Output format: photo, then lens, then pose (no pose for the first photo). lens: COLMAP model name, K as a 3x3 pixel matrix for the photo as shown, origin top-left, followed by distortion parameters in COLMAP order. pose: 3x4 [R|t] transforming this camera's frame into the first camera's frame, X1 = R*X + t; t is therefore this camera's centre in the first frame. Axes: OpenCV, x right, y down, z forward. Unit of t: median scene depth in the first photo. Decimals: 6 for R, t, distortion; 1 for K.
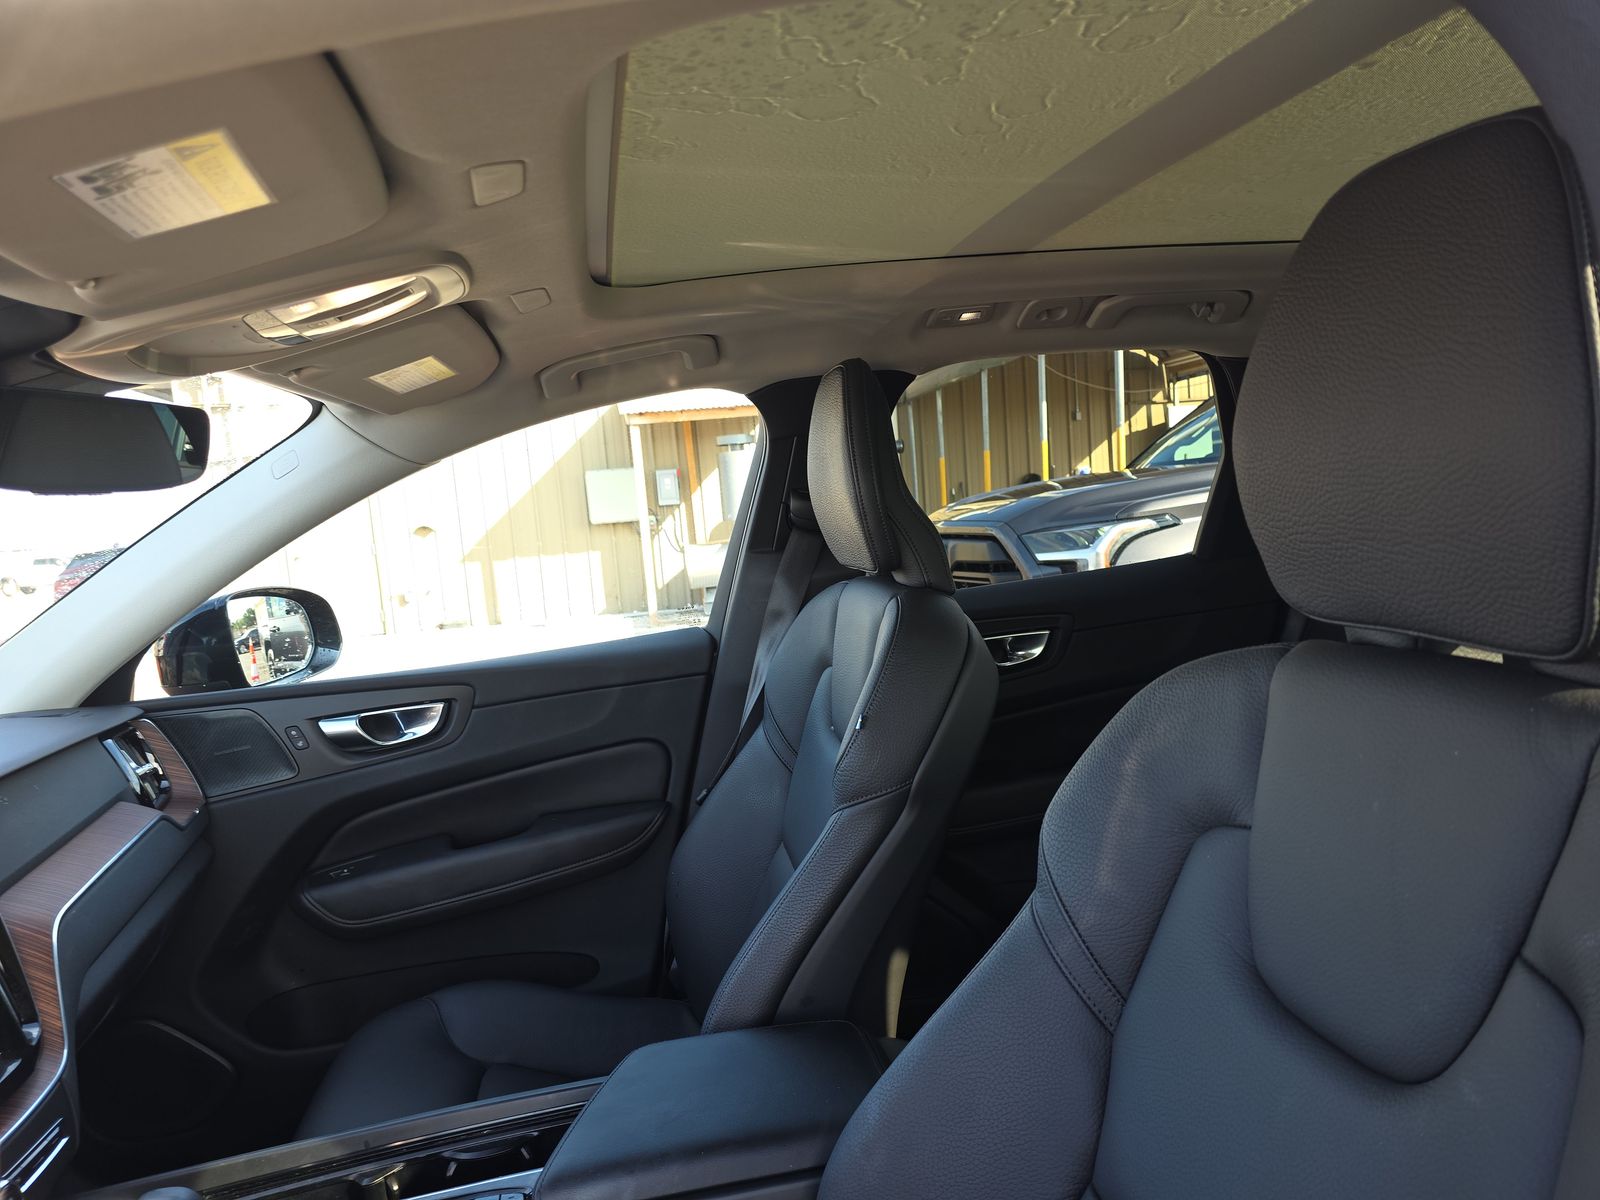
lens RADIAL K [[1052.2, 0, 800.7], [0, 1052.2, 609.6], [0, 0, 1]] dist [0.001187, -0.002050]
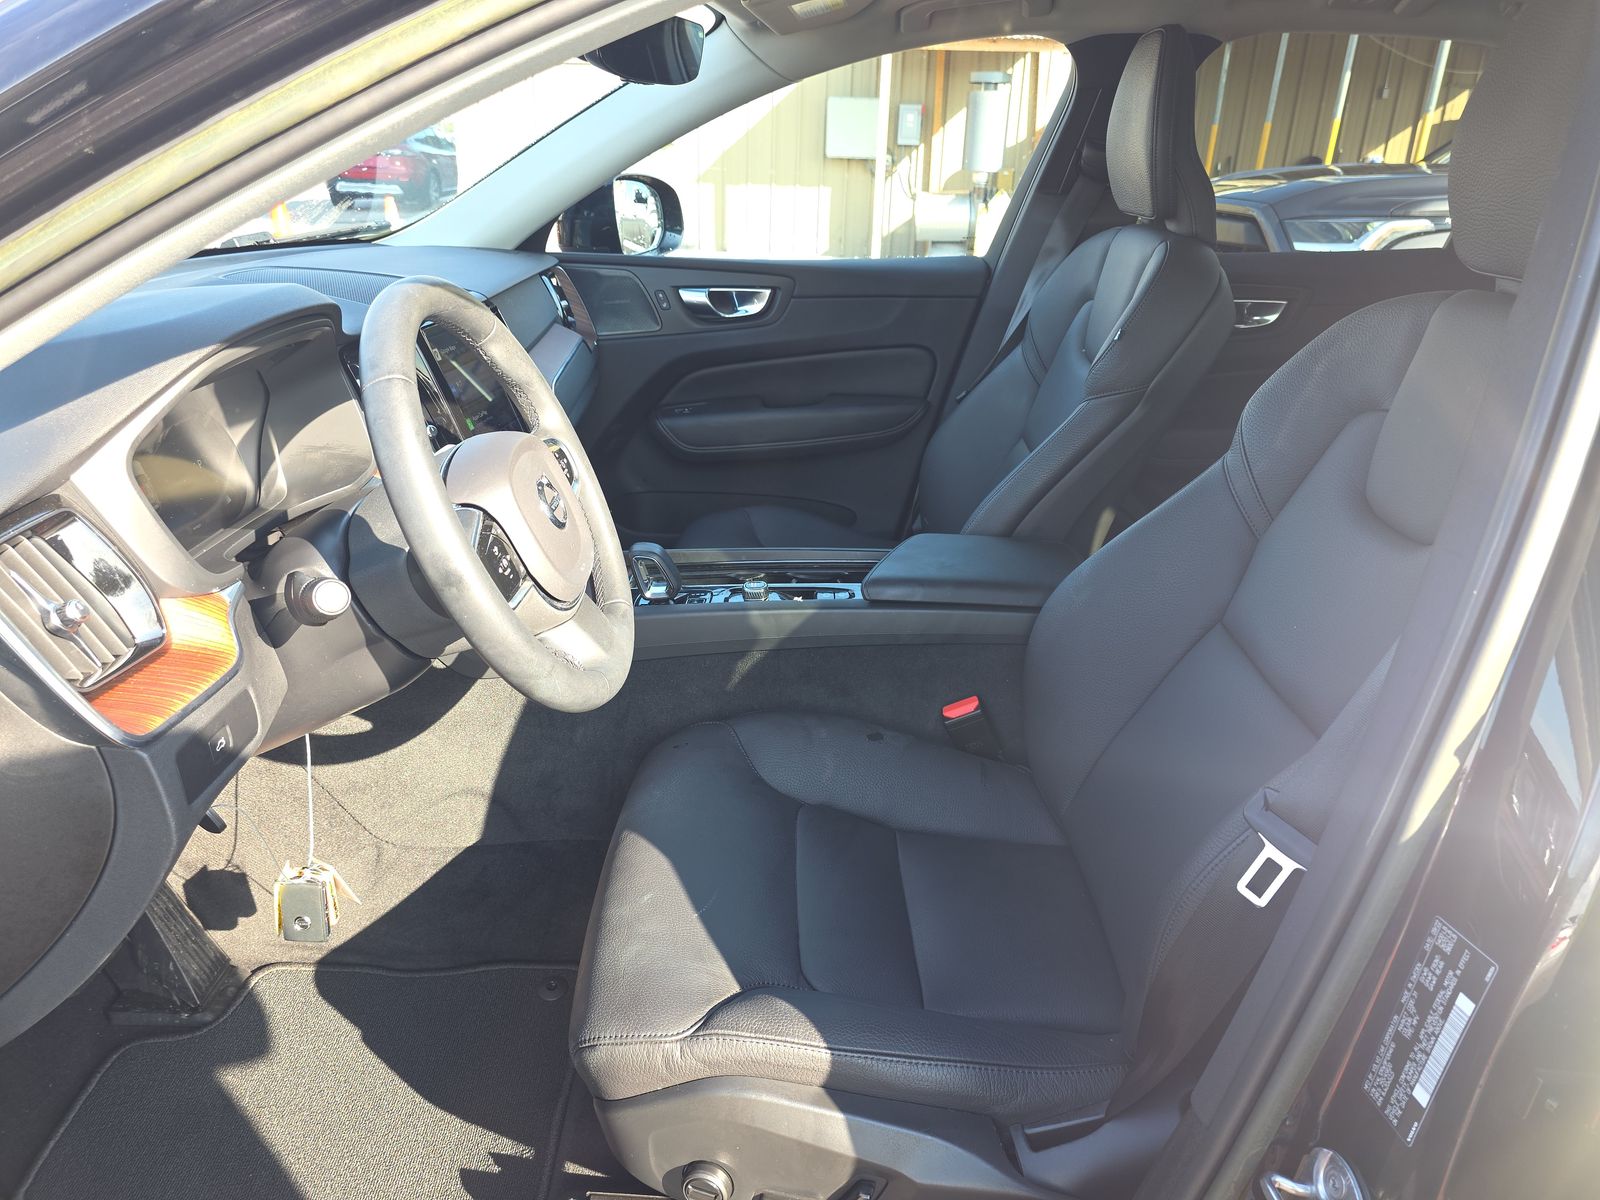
lens RADIAL K [[1083.6, 0, 800.0], [0, 1083.6, 600.0], [0, 0, 1]] dist [0.047413, -0.078322]
pose [[0.974404, 0.177441, -0.138029, -0.054944], [-0.130080, 0.945798, 0.297566, 0.043962], [0.183348, -0.271995, 0.944670, -0.291059]]
